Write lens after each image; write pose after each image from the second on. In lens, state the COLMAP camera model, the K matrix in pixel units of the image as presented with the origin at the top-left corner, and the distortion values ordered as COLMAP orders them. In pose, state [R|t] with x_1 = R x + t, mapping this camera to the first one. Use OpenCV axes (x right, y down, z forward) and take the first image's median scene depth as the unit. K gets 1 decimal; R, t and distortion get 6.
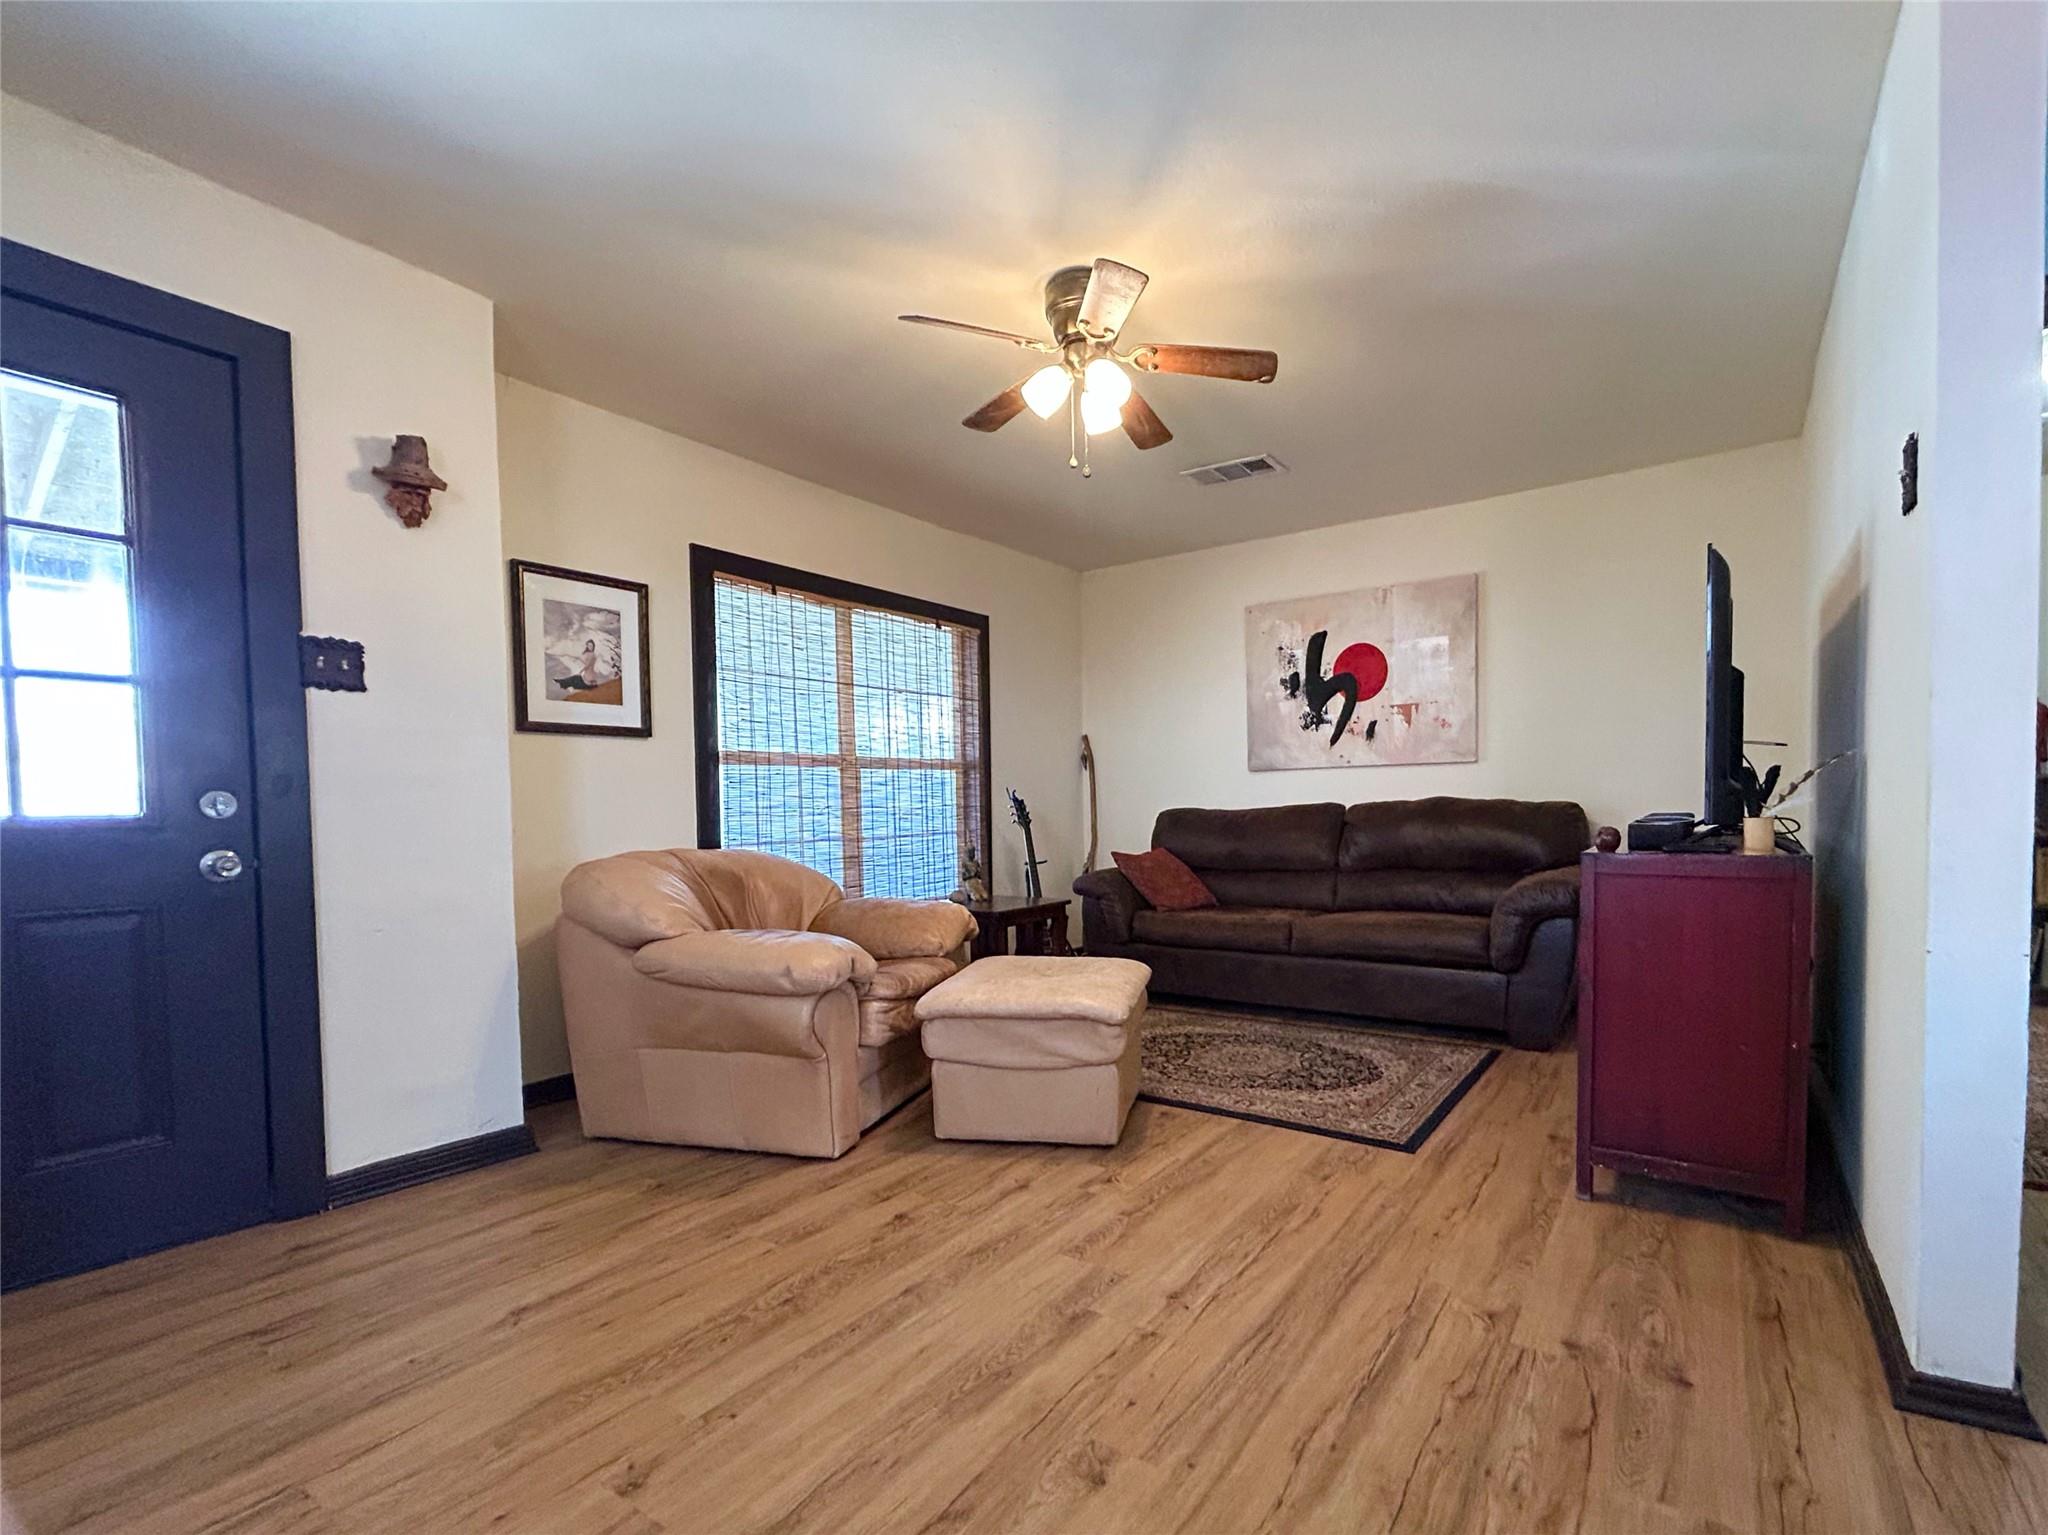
lens RADIAL K [[922.7, 0, 1026.4], [0, 922.7, 849.8], [0, 0, 1]] dist [-0.000989, -0.000428]
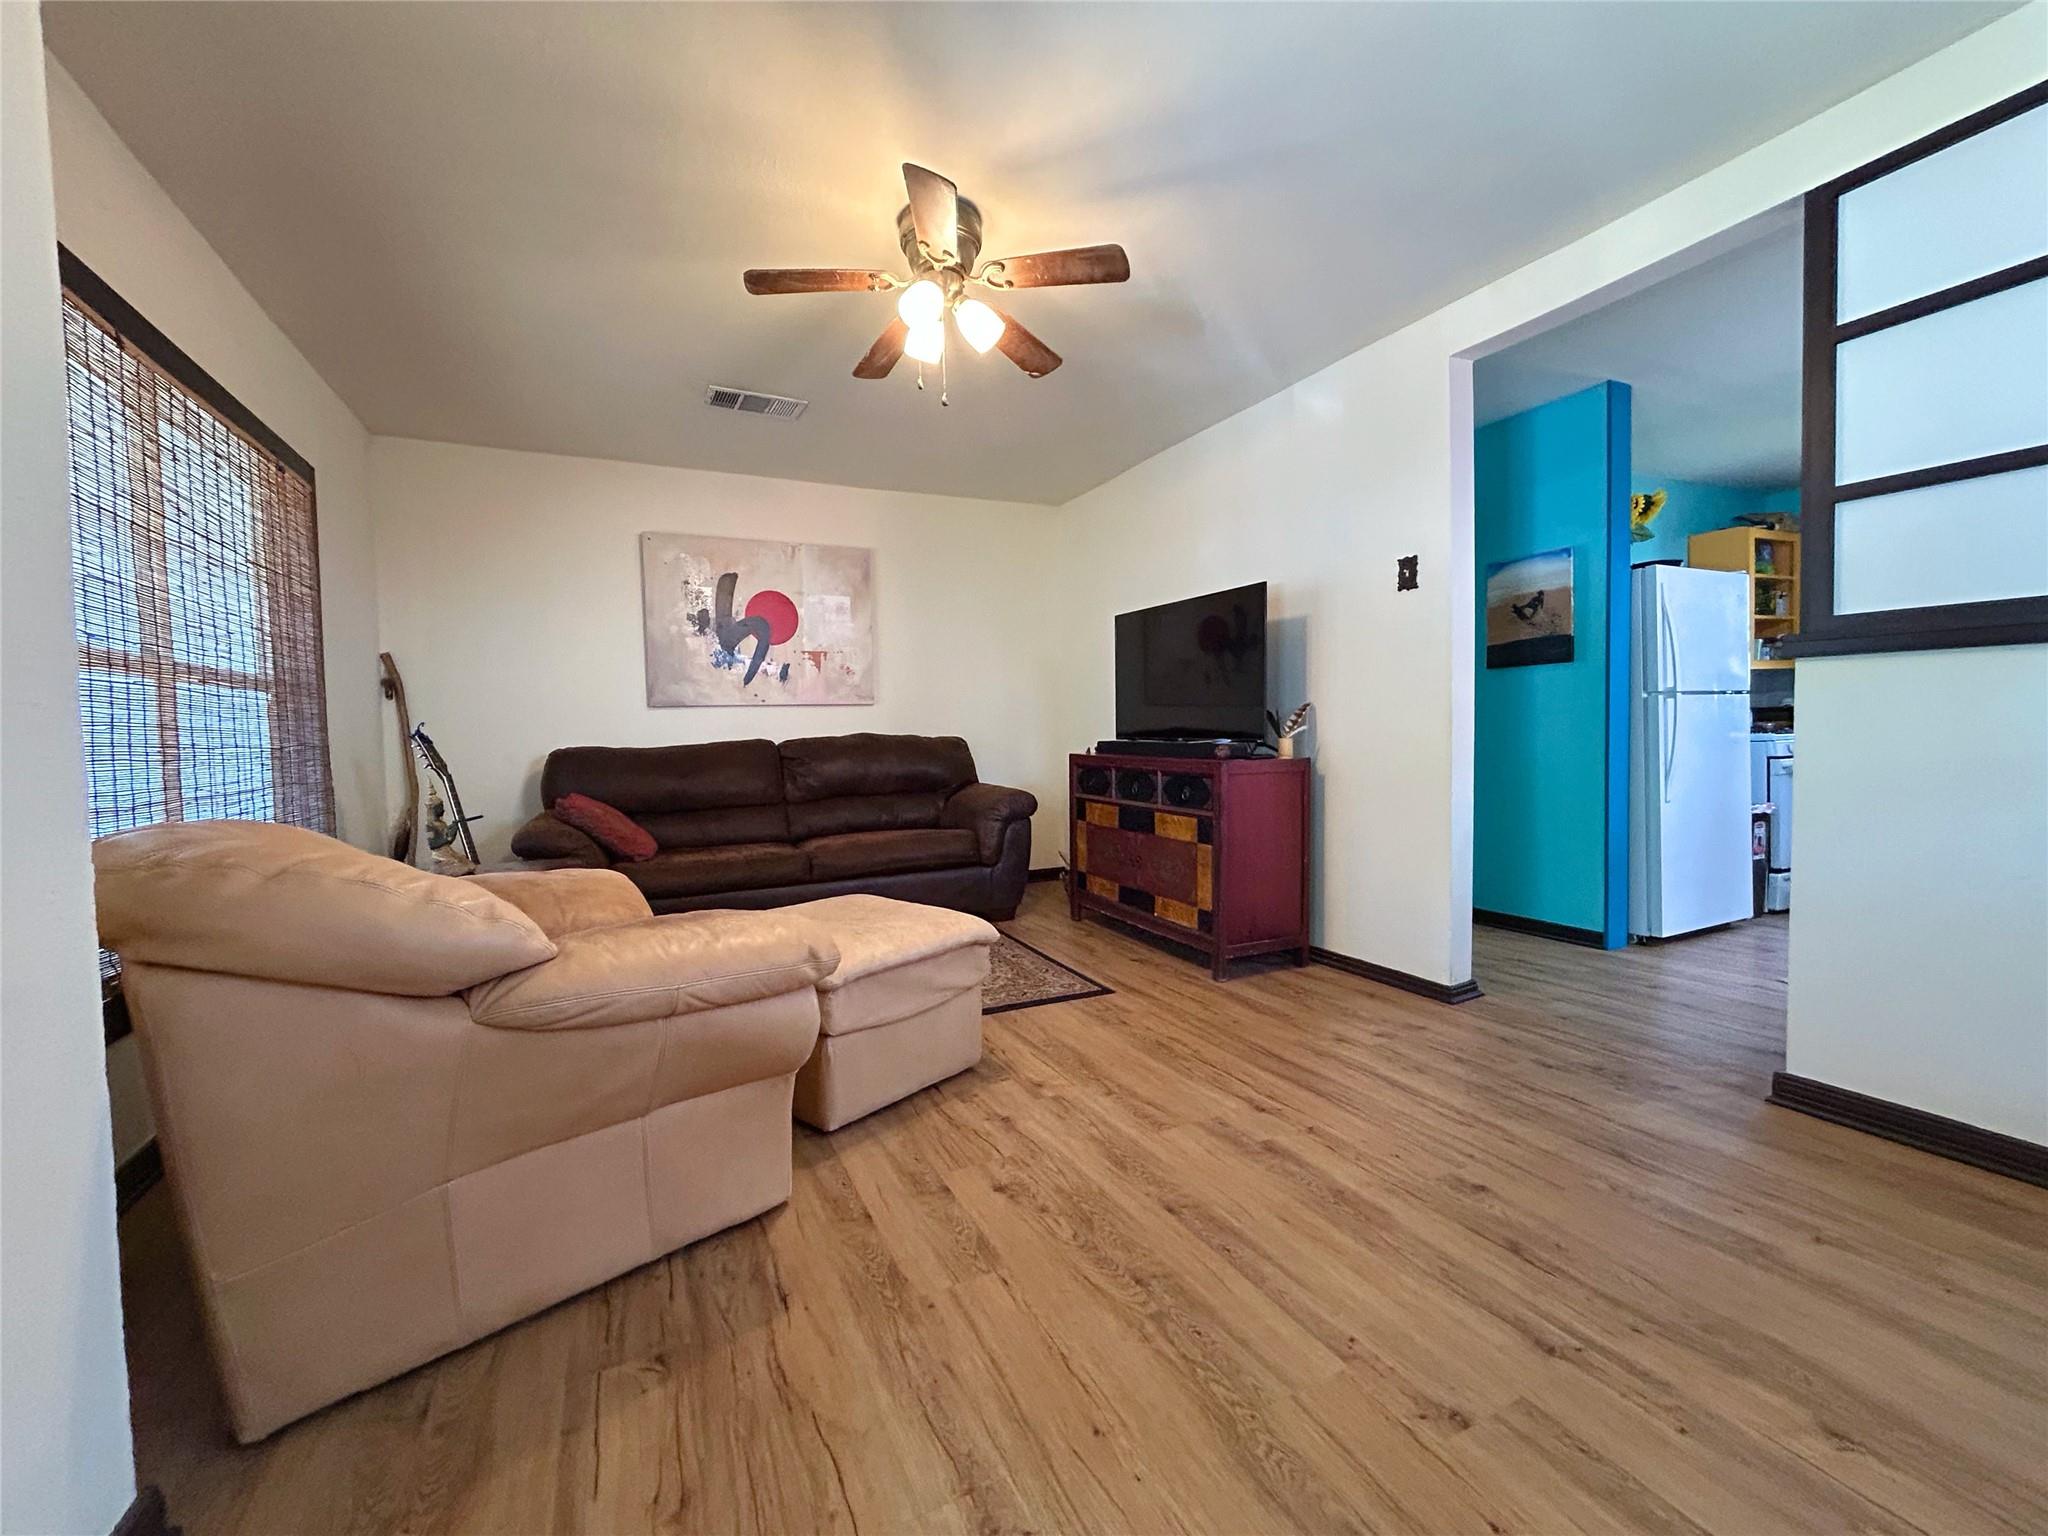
lens RADIAL K [[882.0, 0, 1024.0], [0, 882.0, 768.0], [0, 0, 1]] dist [-0.001583, 0.006875]
pose [[0.479112, -0.030364, 0.877229, -0.542566], [0.057253, 0.998354, 0.003287, -0.006026], [-0.875885, 0.048649, 0.480062, 0.347749]]
